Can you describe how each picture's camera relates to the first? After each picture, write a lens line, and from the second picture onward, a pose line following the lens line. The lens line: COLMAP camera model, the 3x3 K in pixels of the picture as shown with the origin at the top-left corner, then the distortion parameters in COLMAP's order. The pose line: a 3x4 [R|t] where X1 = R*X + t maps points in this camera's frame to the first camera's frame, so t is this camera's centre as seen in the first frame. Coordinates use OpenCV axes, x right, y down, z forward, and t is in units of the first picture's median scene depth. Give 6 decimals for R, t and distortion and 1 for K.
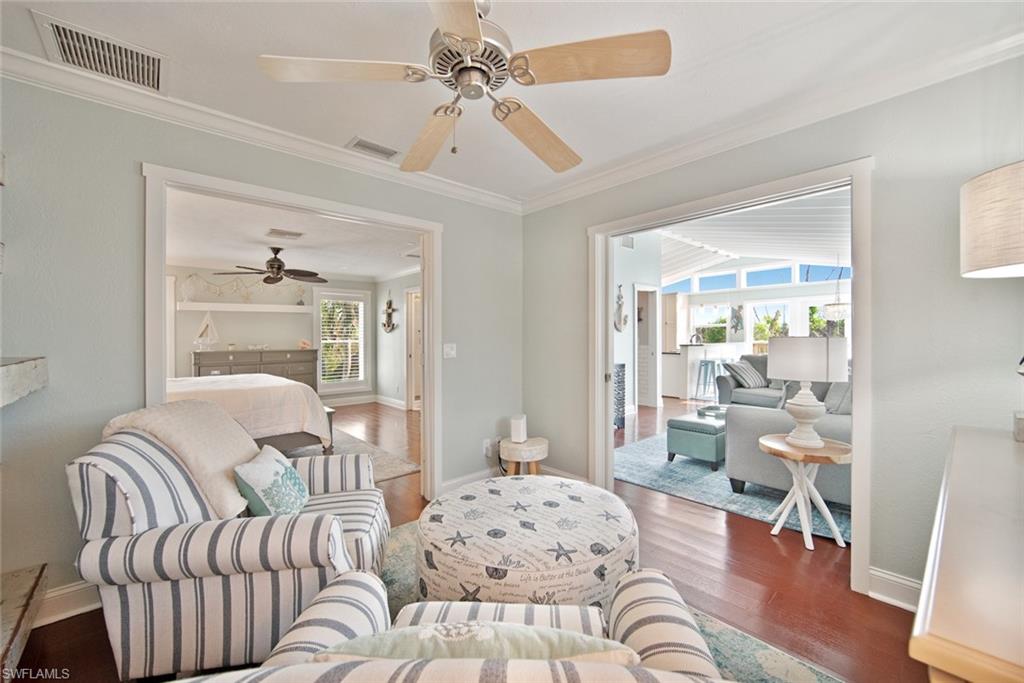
lens RADIAL K [[409.9, 0, 524.0], [0, 409.9, 337.8], [0, 0, 1]] dist [-0.006663, 0.000021]
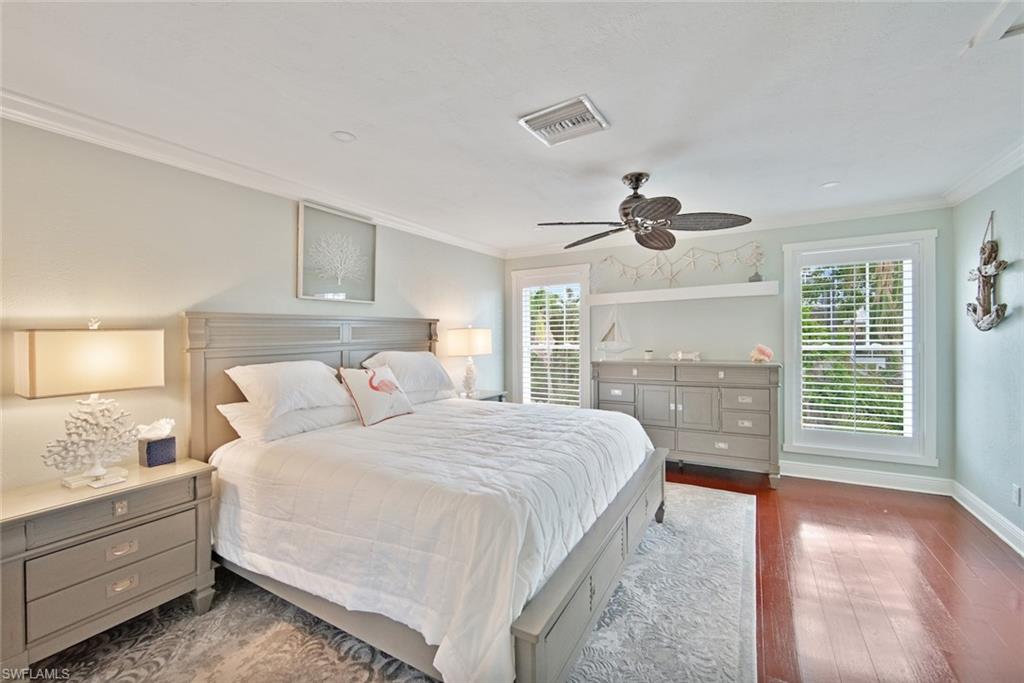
lens RADIAL K [[425.2, 0, 507.1], [0, 425.2, 347.3], [0, 0, 1]] dist [-0.001229, -0.000038]
pose [[0.287395, 0.027834, -0.957408, -0.086851], [0.009055, 0.999454, 0.031774, -0.012479], [0.957769, -0.017801, 0.286986, 0.475796]]
